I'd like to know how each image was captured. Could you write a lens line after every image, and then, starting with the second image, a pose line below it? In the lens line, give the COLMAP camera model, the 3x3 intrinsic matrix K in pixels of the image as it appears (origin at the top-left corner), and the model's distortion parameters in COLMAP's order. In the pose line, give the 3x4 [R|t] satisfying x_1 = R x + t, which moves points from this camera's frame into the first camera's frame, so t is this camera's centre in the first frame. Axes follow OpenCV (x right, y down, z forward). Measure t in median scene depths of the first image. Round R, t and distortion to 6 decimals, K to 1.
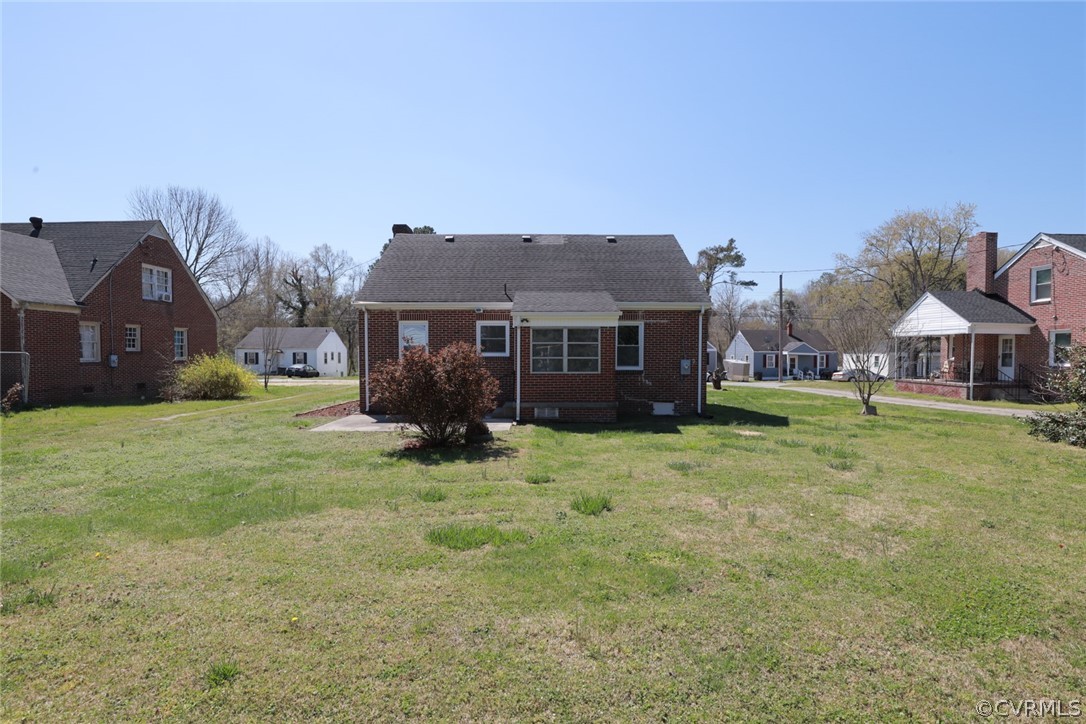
lens RADIAL K [[501.0, 0, 545.0], [0, 501.0, 366.3], [0, 0, 1]] dist [-0.028475, 0.001622]
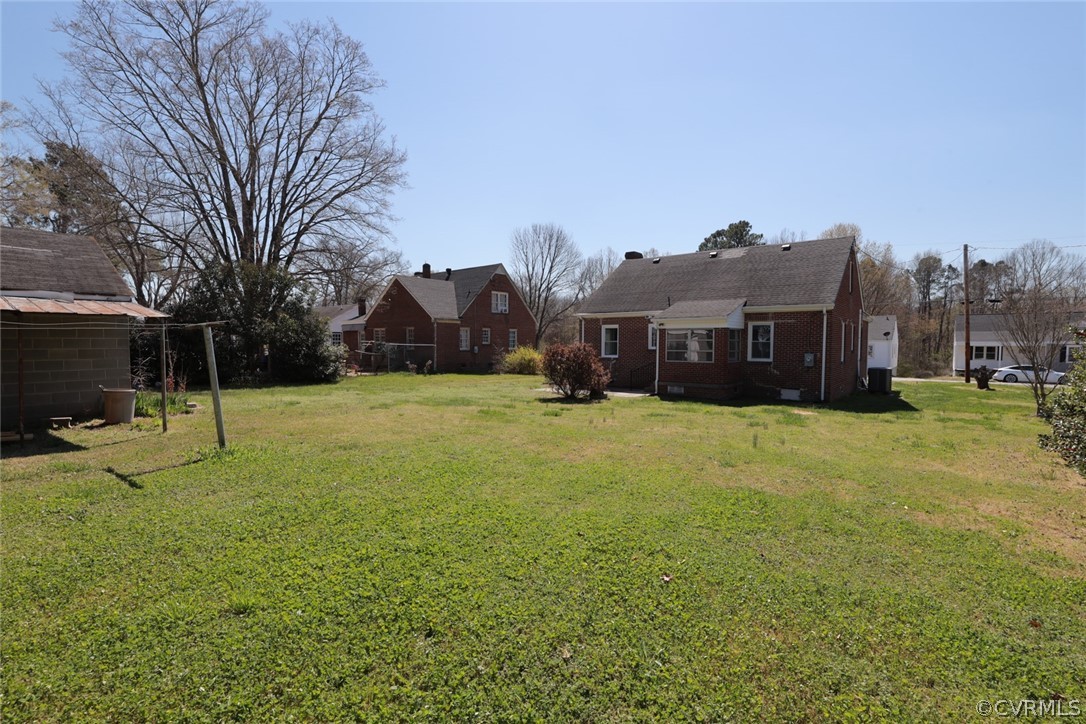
lens RADIAL K [[501.0, 0, 537.6], [0, 501.0, 362.9], [0, 0, 1]] dist [-0.028475, 0.001622]
pose [[0.774071, 0.026474, -0.632545, 0.512281], [-0.019726, 0.999649, 0.017698, 0.000118], [0.632791, -0.001222, 0.774322, -0.292156]]
